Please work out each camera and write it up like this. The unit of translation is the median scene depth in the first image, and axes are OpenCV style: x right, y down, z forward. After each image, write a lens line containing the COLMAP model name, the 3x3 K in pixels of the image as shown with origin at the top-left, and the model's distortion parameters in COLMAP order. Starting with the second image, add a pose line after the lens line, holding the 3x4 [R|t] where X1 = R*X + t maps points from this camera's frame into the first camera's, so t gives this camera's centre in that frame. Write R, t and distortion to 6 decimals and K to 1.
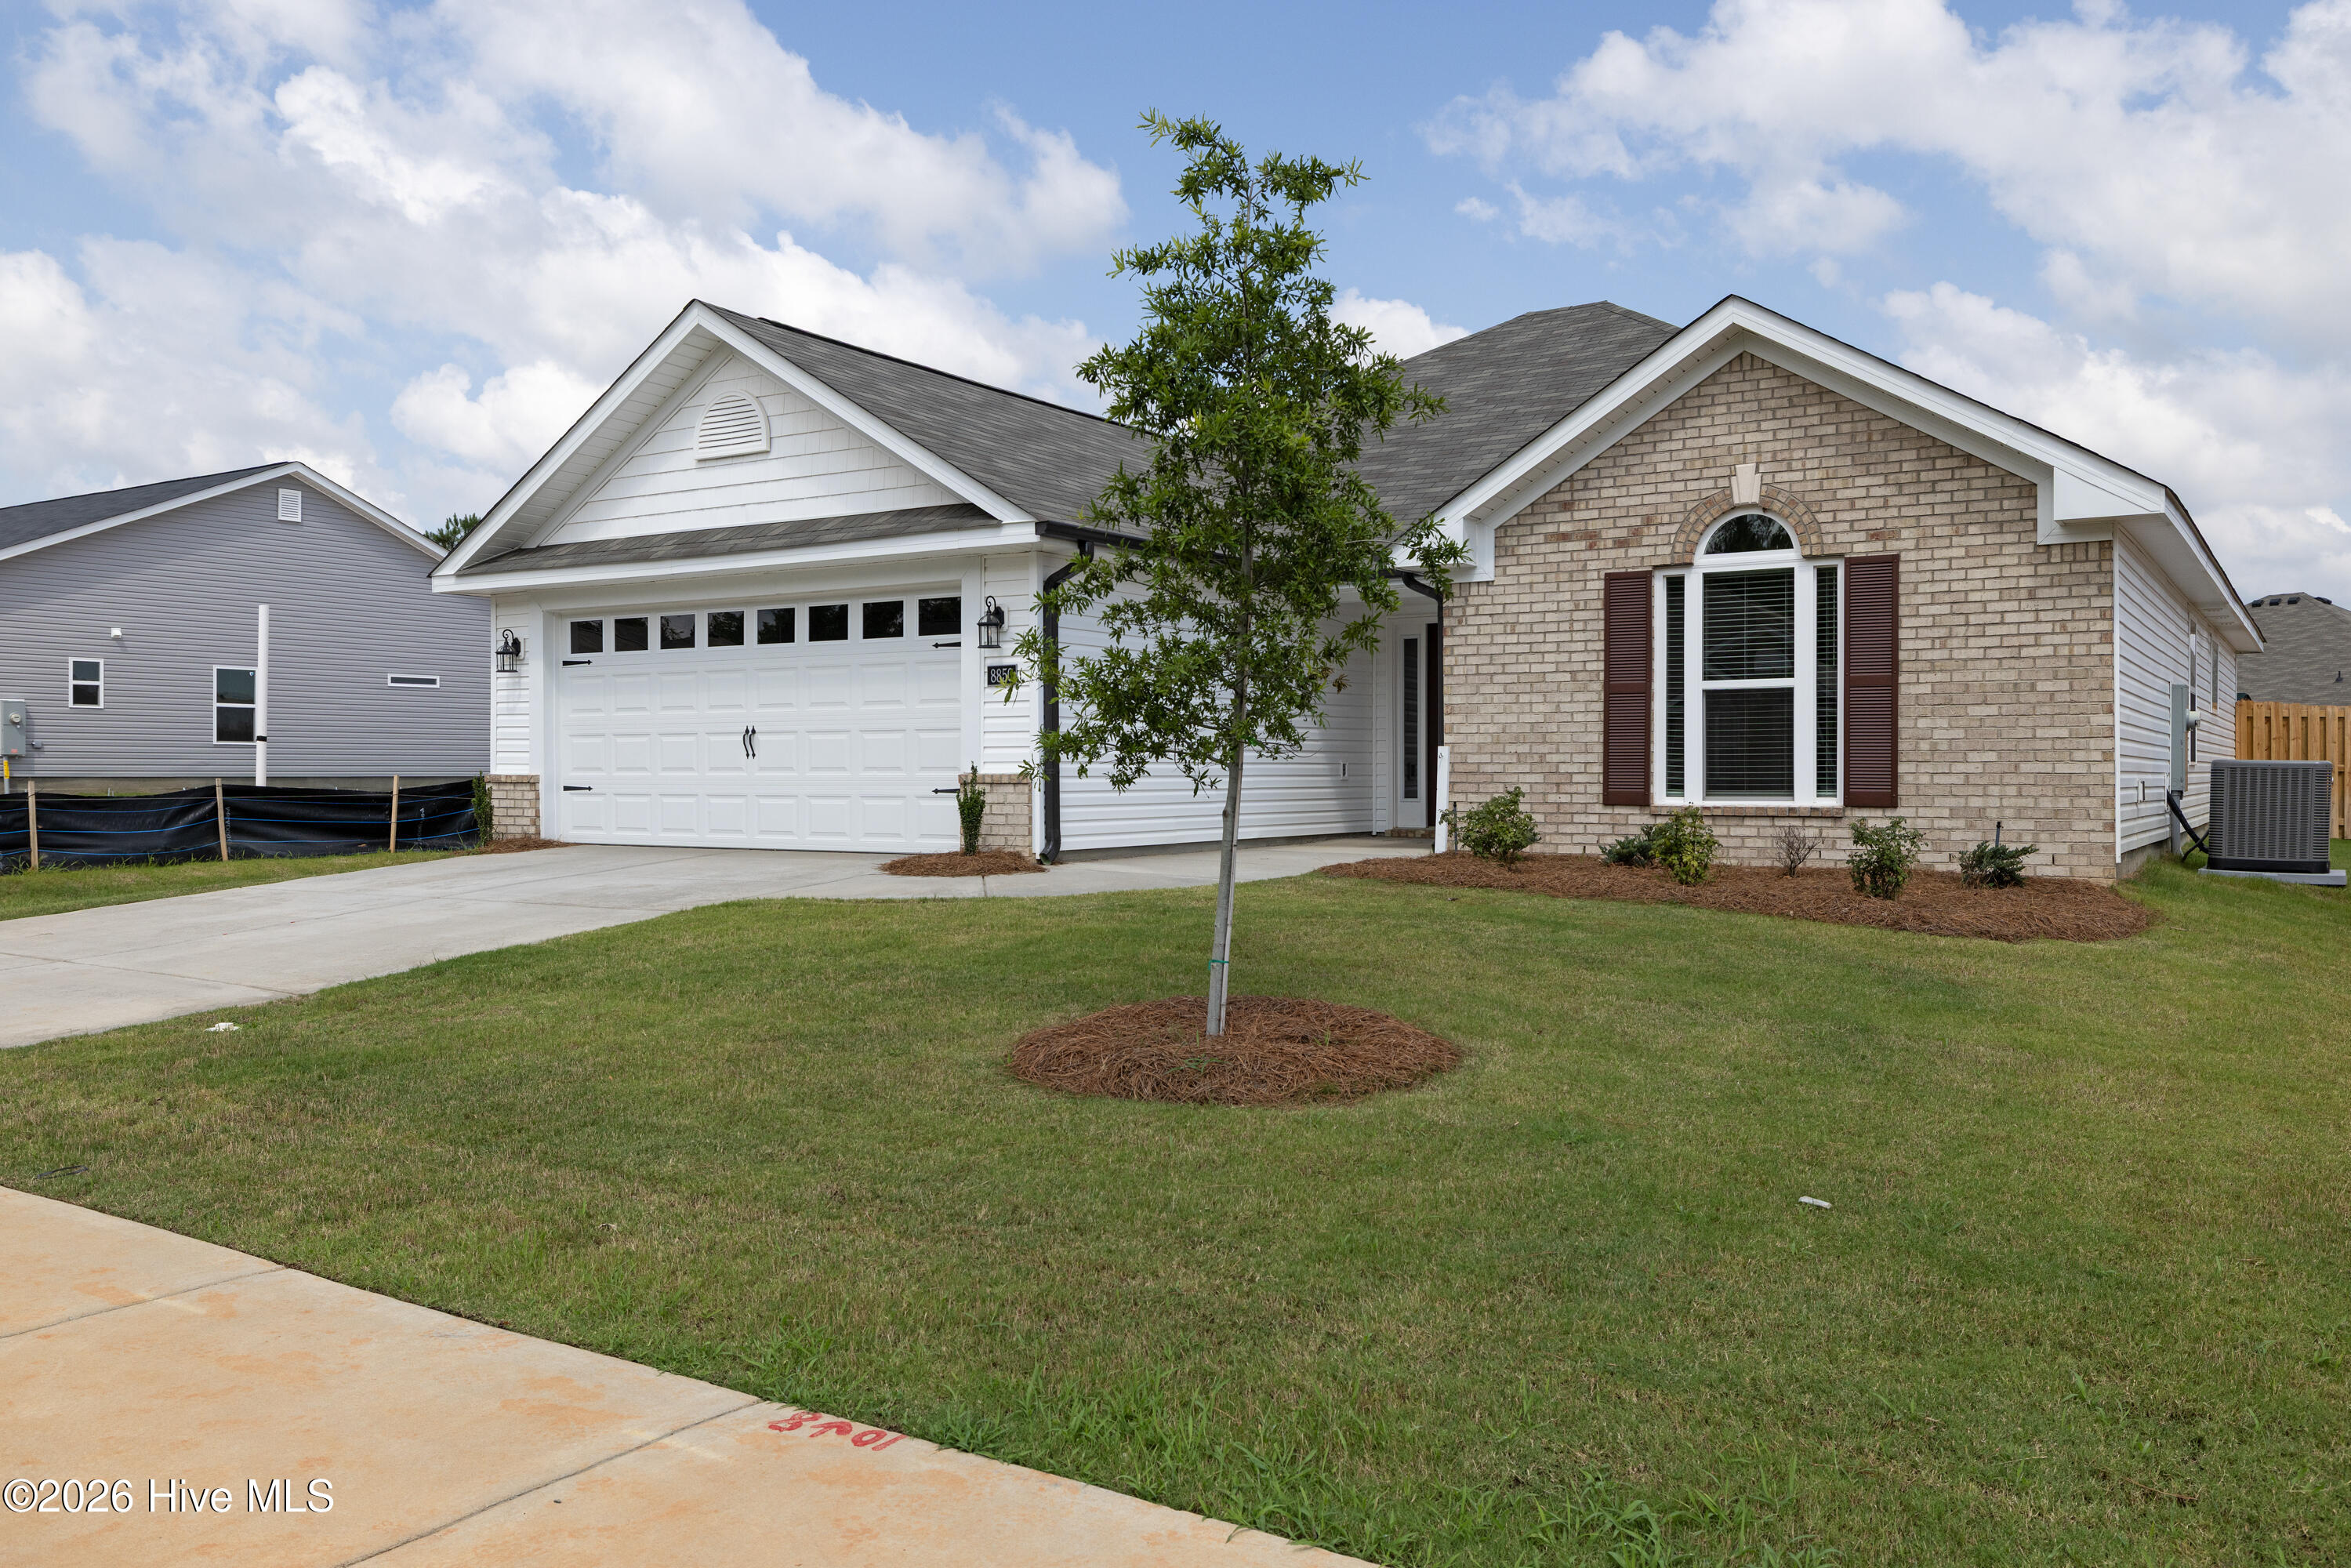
lens RADIAL K [[1790.4, 0, 1168.5], [0, 1790.4, 803.0], [0, 0, 1]] dist [0.016682, -0.028590]
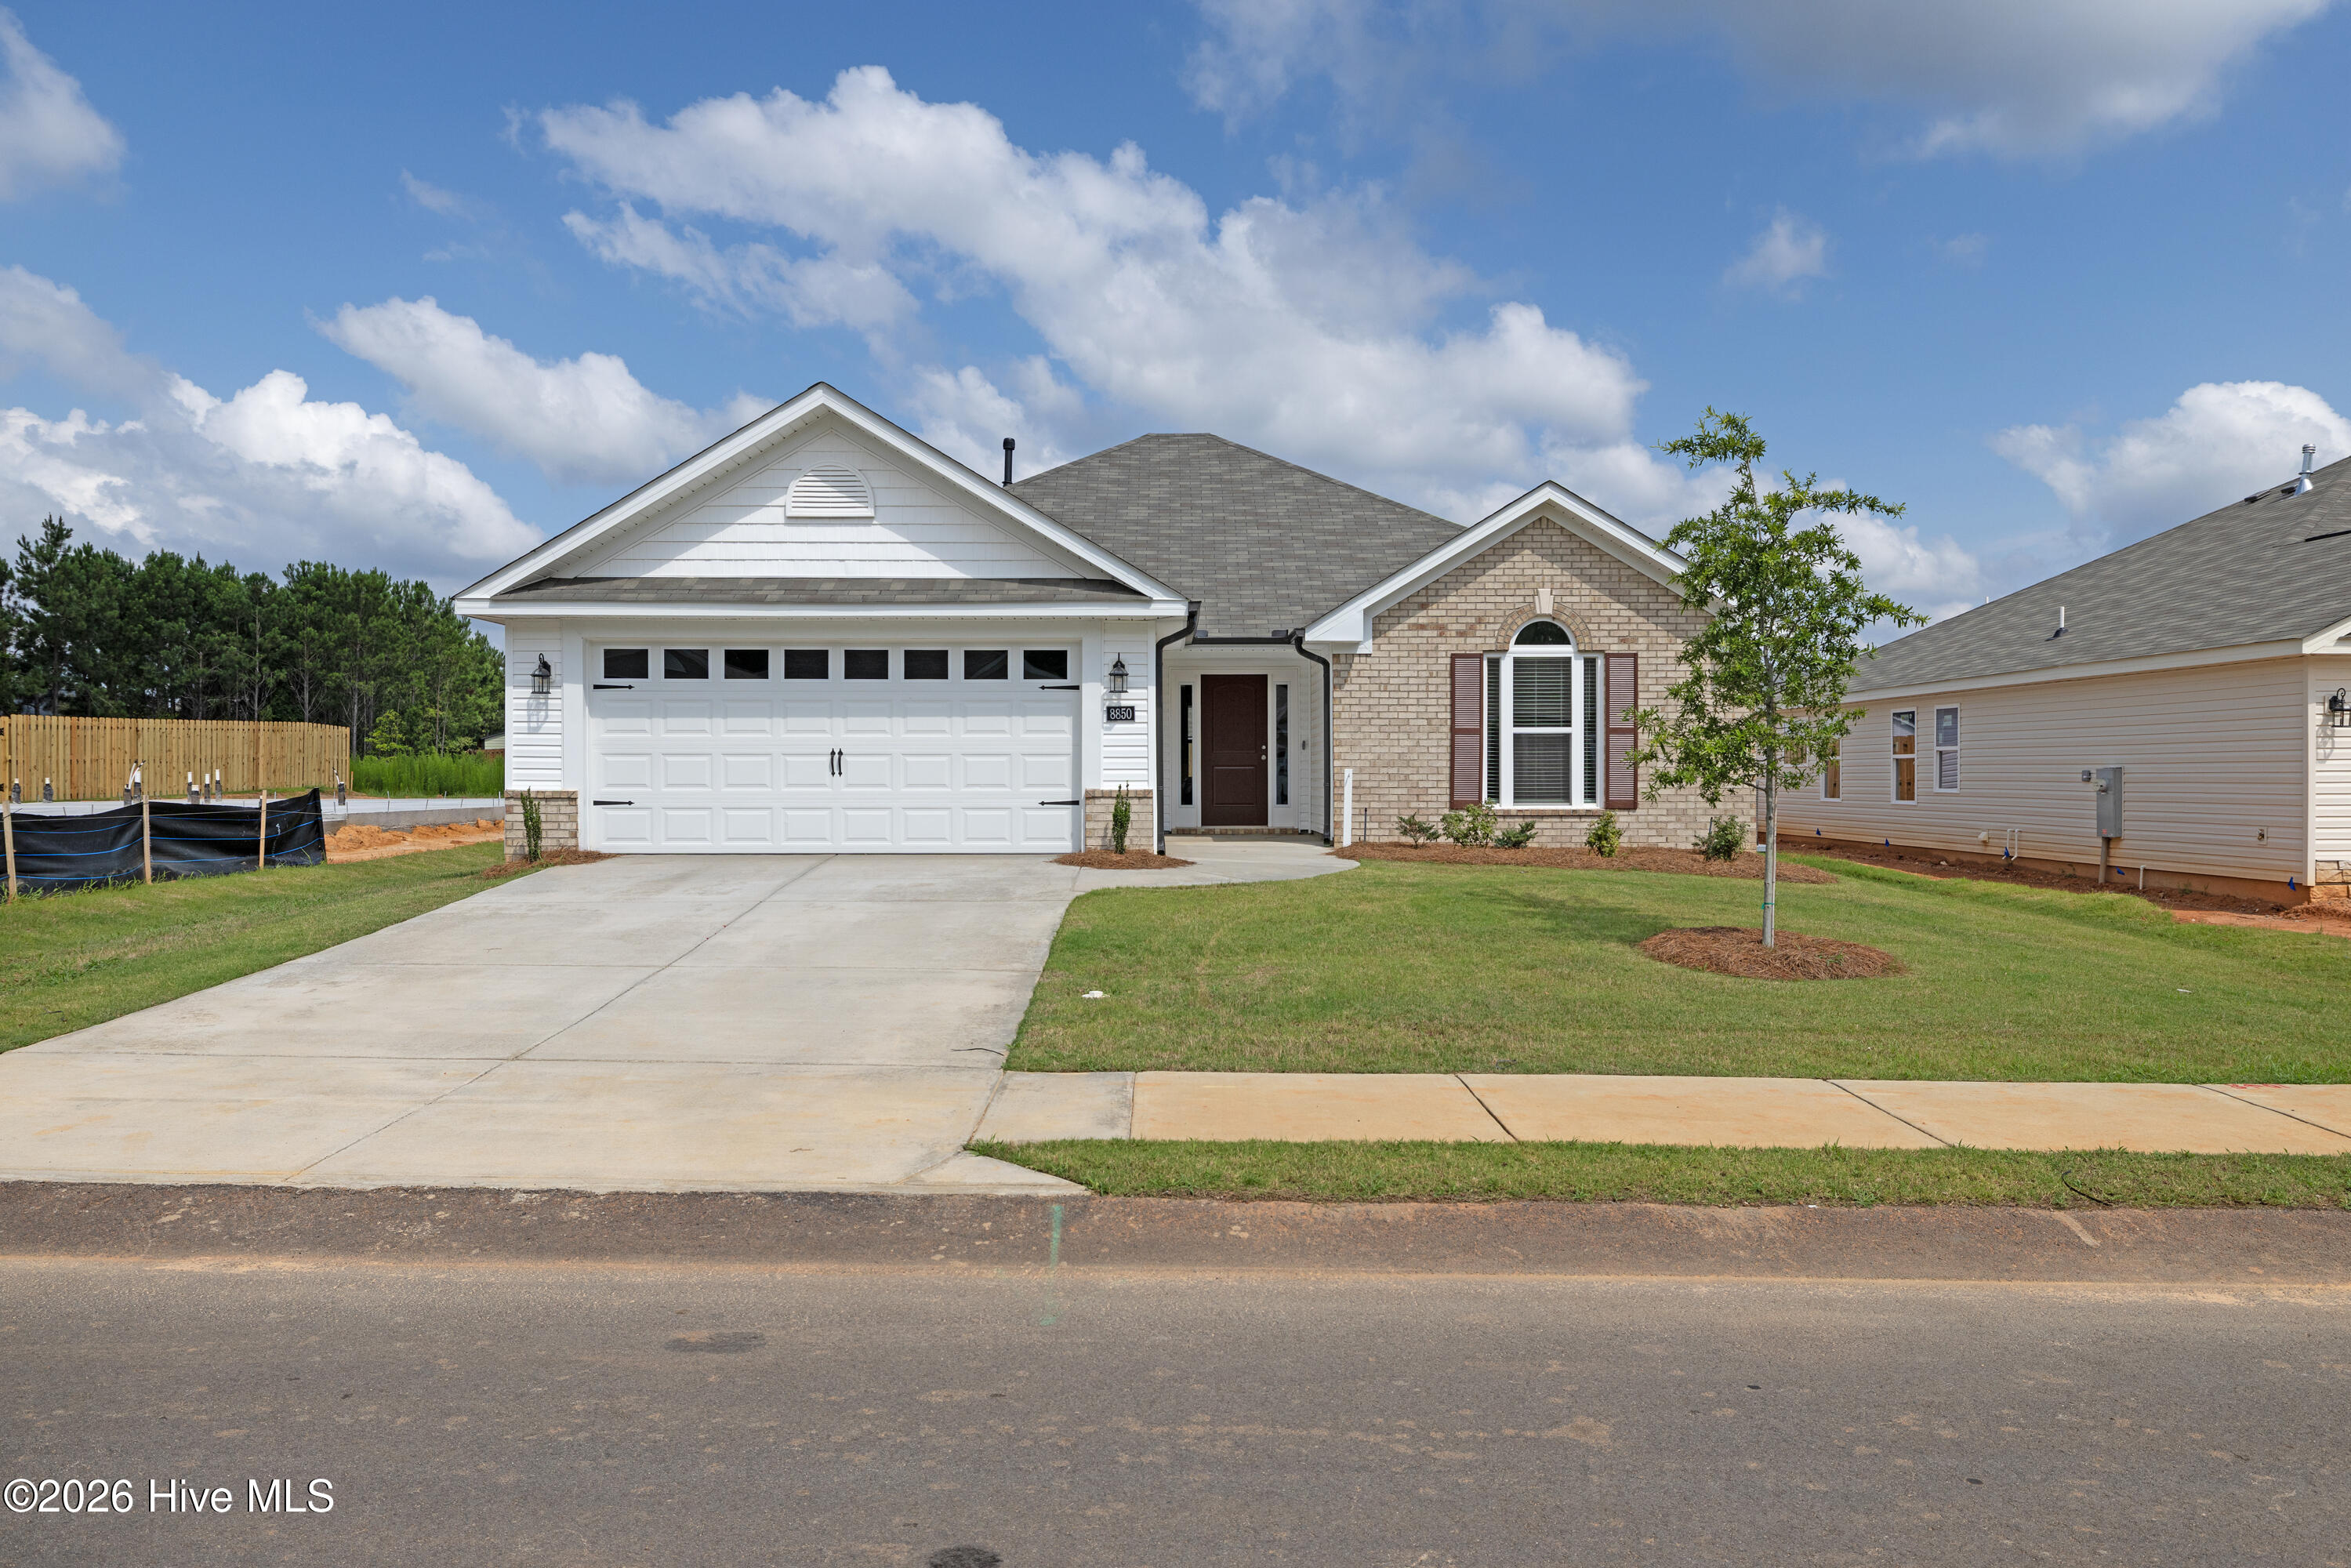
lens RADIAL K [[1664.6, 0, 1169.7], [0, 1664.6, 794.3], [0, 0, 1]] dist [0.027007, 0.021652]
pose [[0.841537, -0.005165, 0.540174, -0.715063], [0.007789, 0.999966, -0.002573, -0.009780], [-0.540143, 0.006373, 0.841549, -0.035770]]
